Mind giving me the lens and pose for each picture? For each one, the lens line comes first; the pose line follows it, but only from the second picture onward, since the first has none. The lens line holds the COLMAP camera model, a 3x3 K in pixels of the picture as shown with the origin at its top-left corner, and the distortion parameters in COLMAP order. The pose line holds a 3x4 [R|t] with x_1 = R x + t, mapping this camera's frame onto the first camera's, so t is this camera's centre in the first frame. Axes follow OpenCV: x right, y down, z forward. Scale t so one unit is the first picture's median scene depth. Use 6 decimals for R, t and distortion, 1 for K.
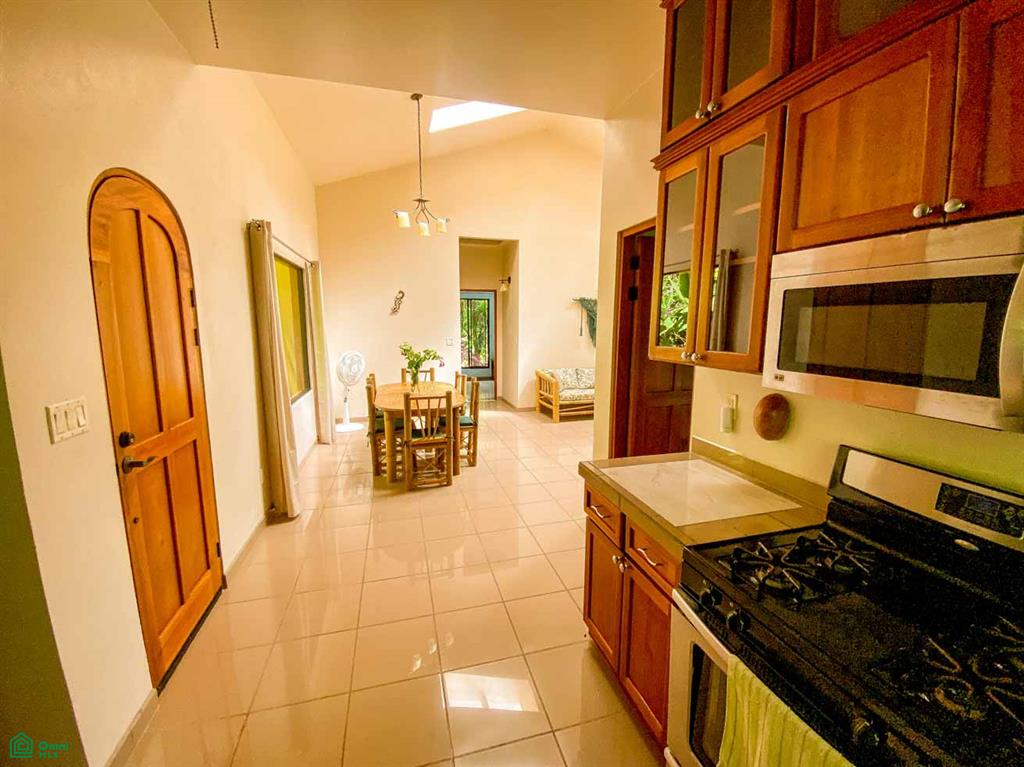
lens RADIAL K [[414.8, 0, 511.8], [0, 414.8, 385.5], [0, 0, 1]] dist [0.012394, -0.017572]
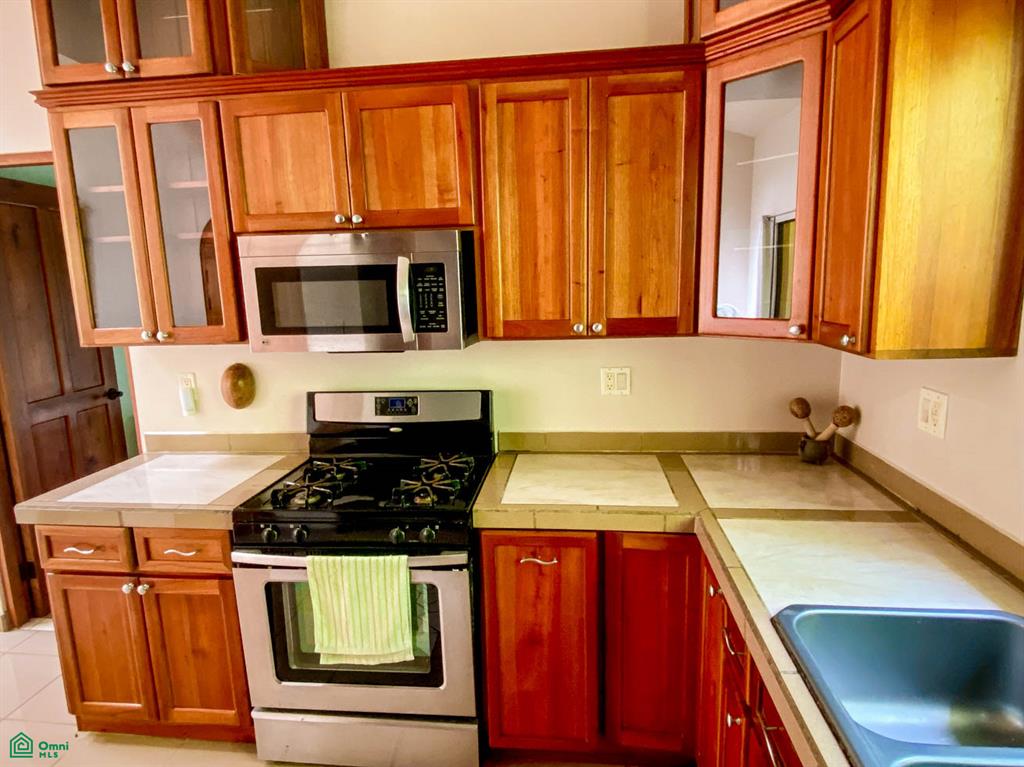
lens RADIAL K [[618.0, 0, 512.0], [0, 618.0, 383.5], [0, 0, 1]] dist [-0.016037, -0.002325]
pose [[0.374235, -0.163869, 0.912741, -0.600779], [0.167767, 0.979986, 0.107156, 0.021776], [-0.912032, 0.113027, 0.394236, -0.260942]]
